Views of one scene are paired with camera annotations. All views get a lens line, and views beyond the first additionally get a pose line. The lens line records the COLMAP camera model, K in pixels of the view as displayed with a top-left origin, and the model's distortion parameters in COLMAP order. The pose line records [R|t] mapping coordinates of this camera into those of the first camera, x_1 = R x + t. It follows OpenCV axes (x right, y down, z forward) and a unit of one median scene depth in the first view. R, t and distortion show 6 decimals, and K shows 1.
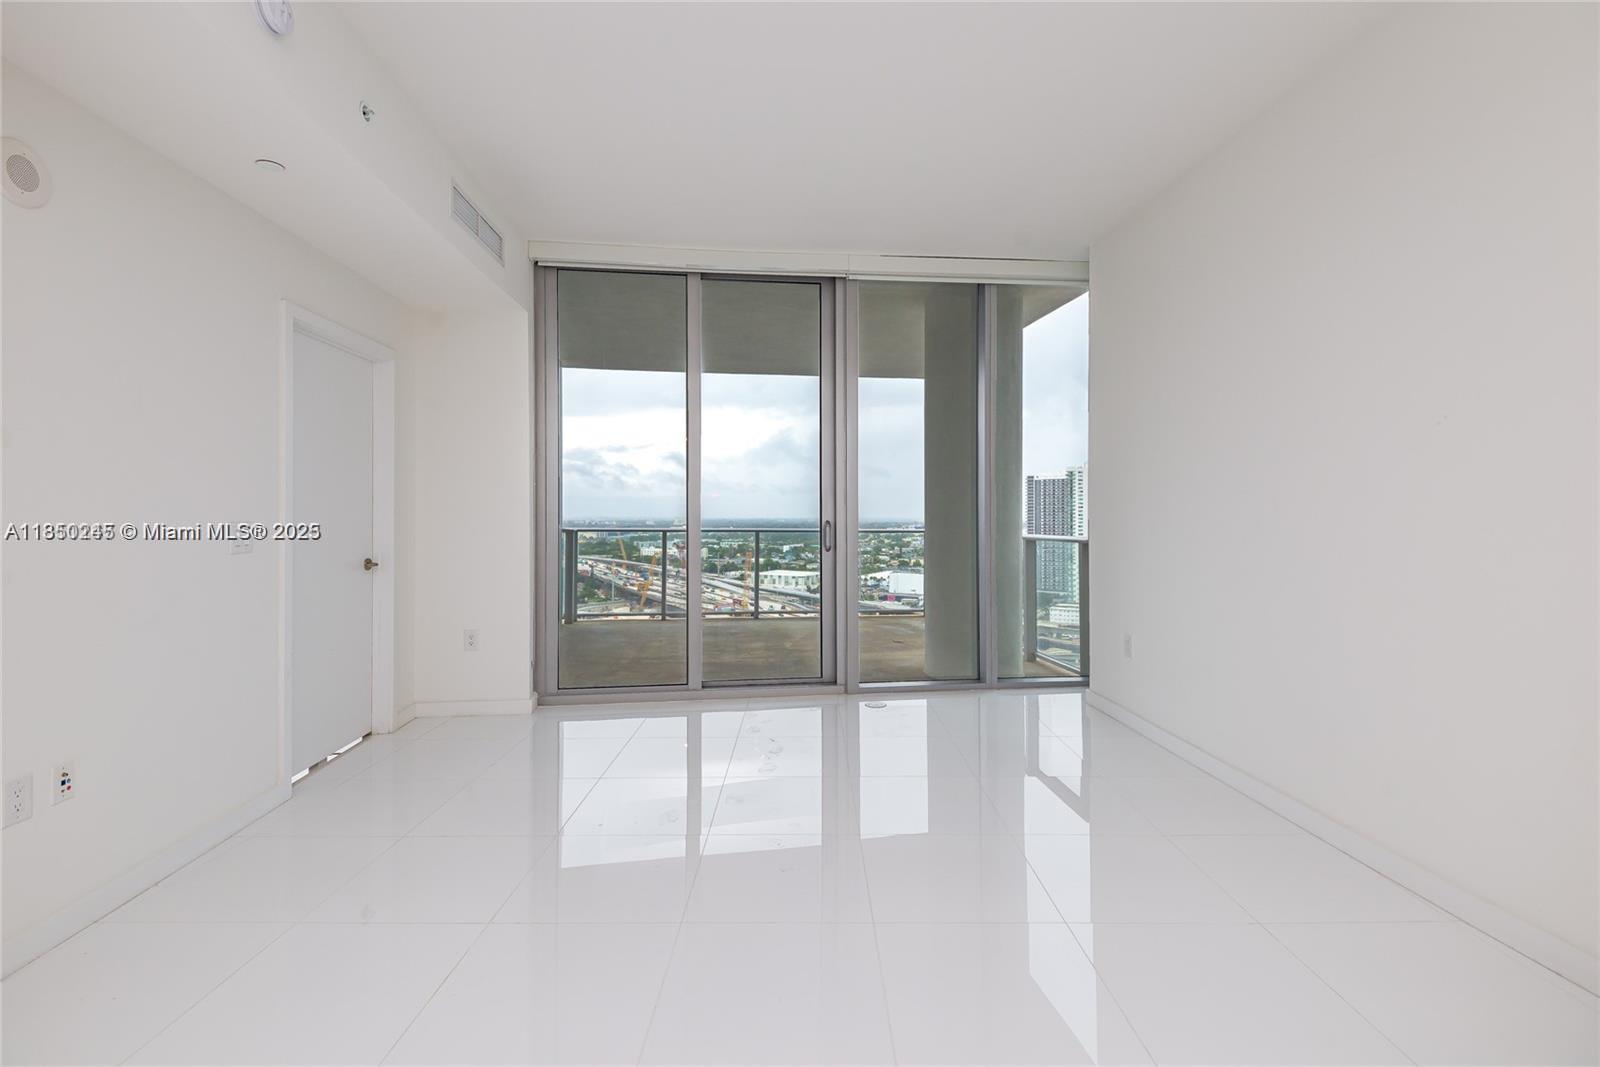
lens RADIAL K [[733.3, 0, 810.1], [0, 733.3, 508.0], [0, 0, 1]] dist [0.039856, -0.027315]
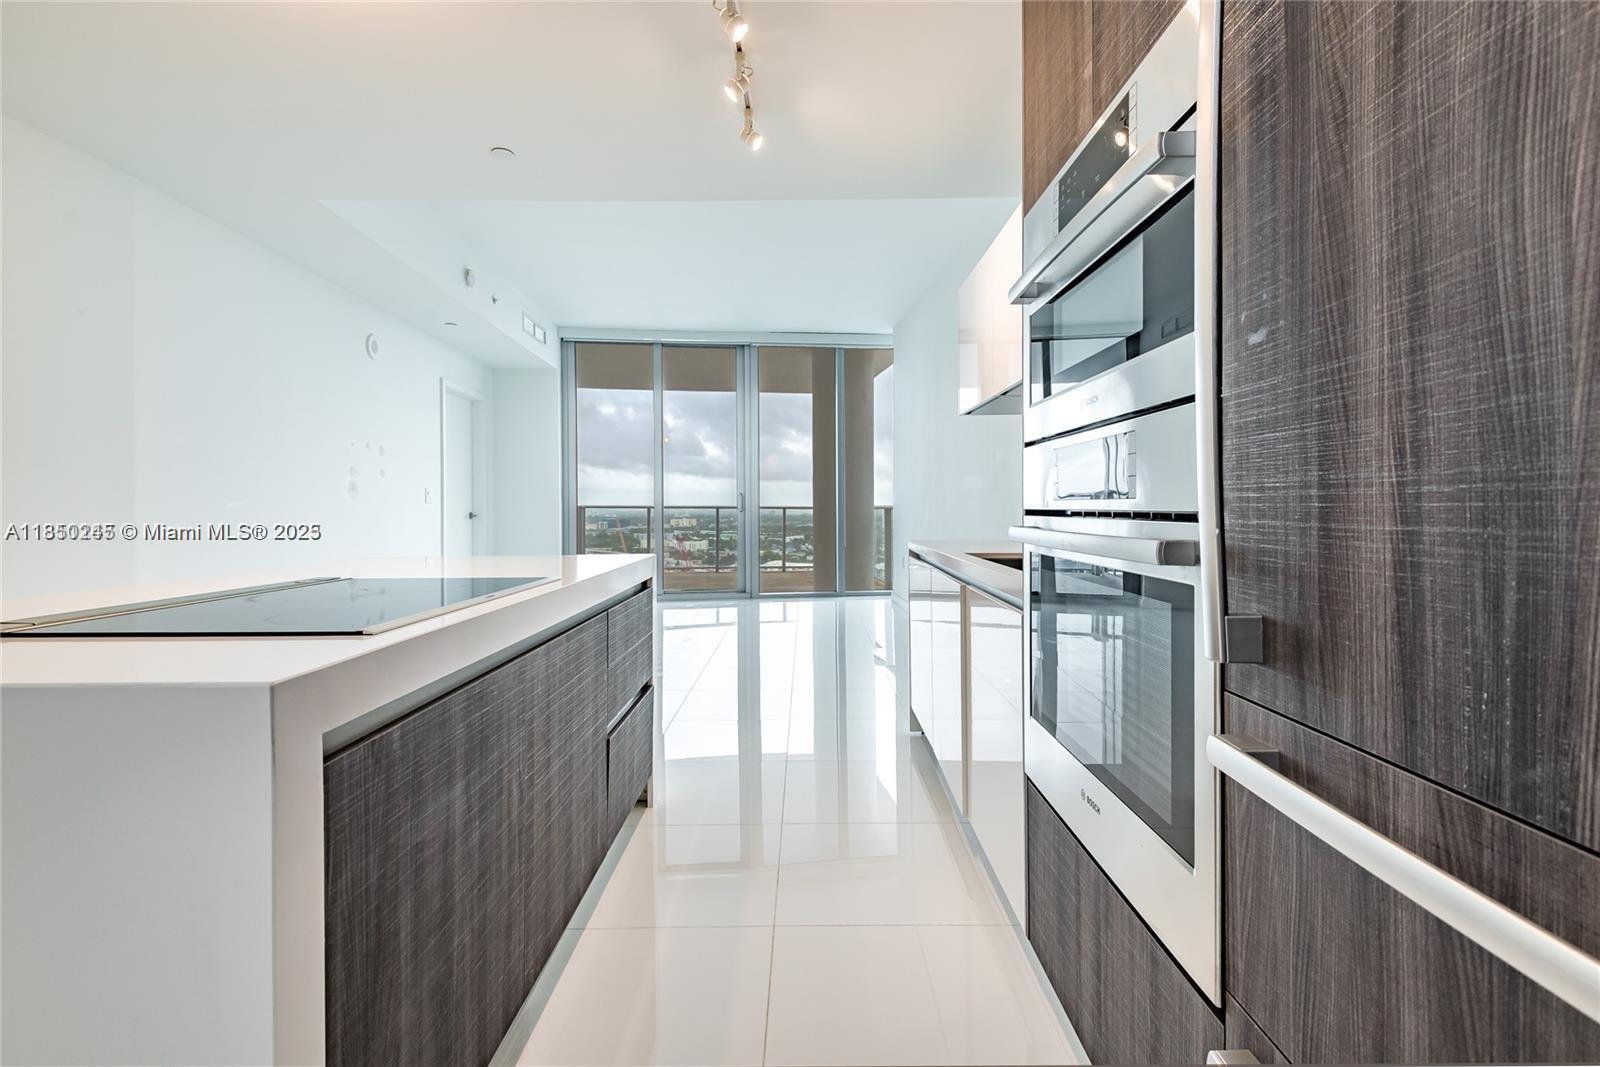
lens RADIAL K [[733.3, 0, 810.1], [0, 733.3, 508.0], [0, 0, 1]] dist [0.039856, -0.027315]
pose [[0.999994, -0.003501, -0.000845, 0.169446], [0.003510, 0.999935, 0.010864, 0.030398], [0.000807, -0.010867, 0.999941, -0.596088]]
